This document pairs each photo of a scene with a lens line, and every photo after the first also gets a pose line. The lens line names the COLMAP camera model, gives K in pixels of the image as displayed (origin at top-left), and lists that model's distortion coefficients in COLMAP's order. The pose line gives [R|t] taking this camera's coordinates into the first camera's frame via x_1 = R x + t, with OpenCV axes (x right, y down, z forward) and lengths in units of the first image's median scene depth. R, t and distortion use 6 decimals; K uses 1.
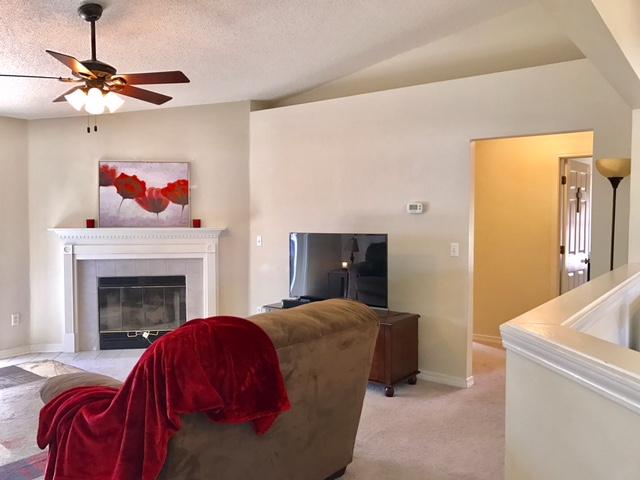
lens RADIAL K [[537.9, 0, 320.1], [0, 537.9, 240.7], [0, 0, 1]] dist [0.036506, 0.005033]
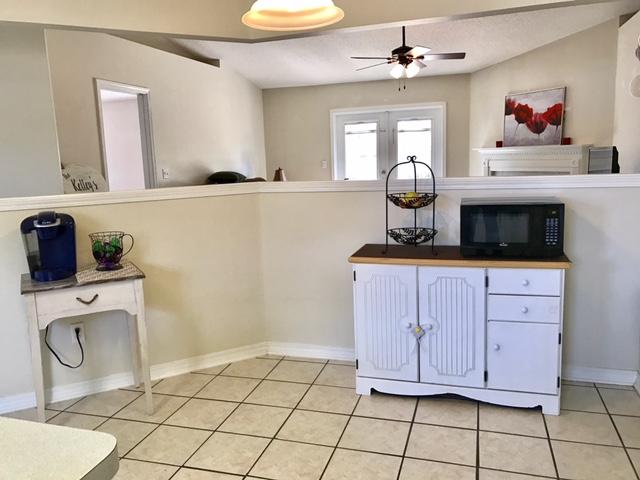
lens RADIAL K [[537.9, 0, 319.9], [0, 537.9, 238.5], [0, 0, 1]] dist [0.036506, 0.005033]
pose [[0.365480, 0.132406, -0.921354, 0.685574], [-0.006682, 0.990179, 0.139646, 0.015788], [0.930795, -0.044881, 0.362775, 0.078606]]
